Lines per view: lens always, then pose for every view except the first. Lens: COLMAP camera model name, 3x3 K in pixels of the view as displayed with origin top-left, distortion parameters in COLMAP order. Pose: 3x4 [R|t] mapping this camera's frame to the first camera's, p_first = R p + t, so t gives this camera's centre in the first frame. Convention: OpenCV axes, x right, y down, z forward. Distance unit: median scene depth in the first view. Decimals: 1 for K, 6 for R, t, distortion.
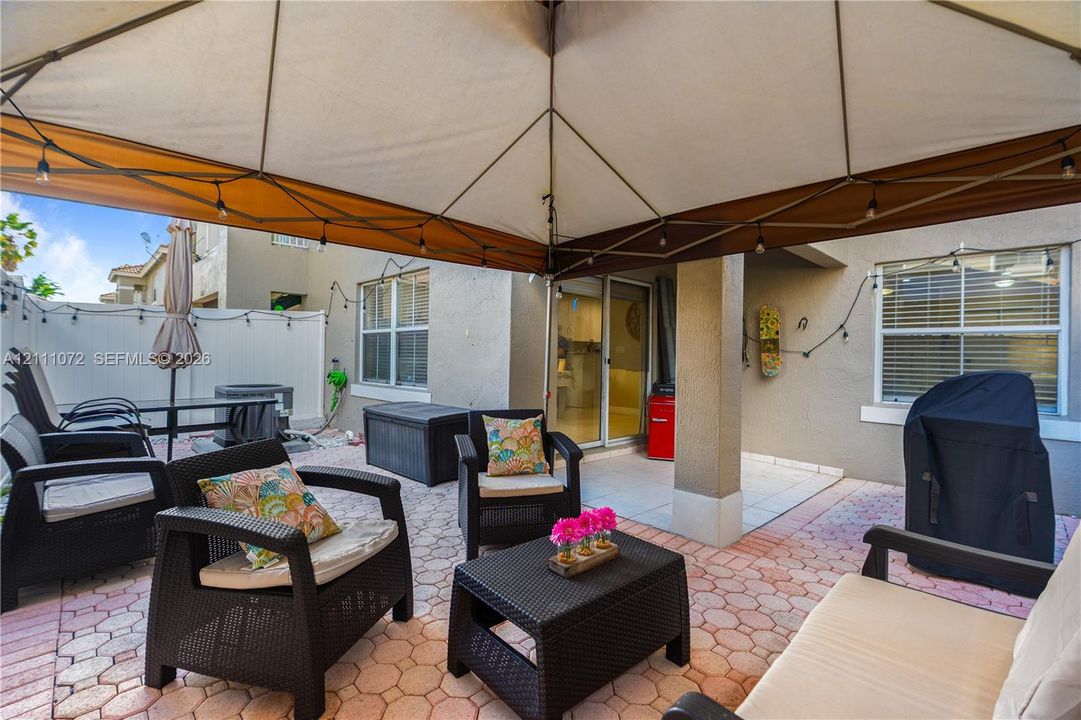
lens RADIAL K [[481.2, 0, 540.5], [0, 481.2, 360.0], [0, 0, 1]] dist [-0.001539, 0.000354]
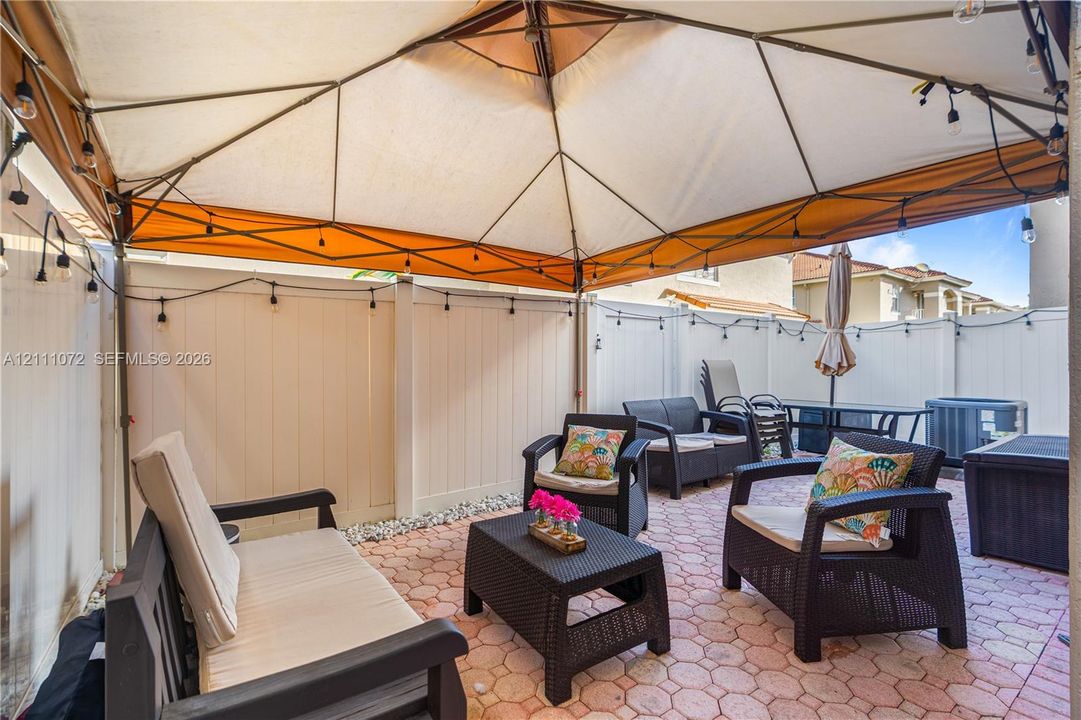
lens RADIAL K [[480.6, 0, 542.4], [0, 480.6, 364.5], [0, 0, 1]] dist [-0.000656, 0.000835]
pose [[-0.152485, -0.008828, -0.988266, 0.720776], [-0.012862, 0.999893, -0.006947, 0.011058], [0.988222, 0.011652, -0.152582, 0.689202]]
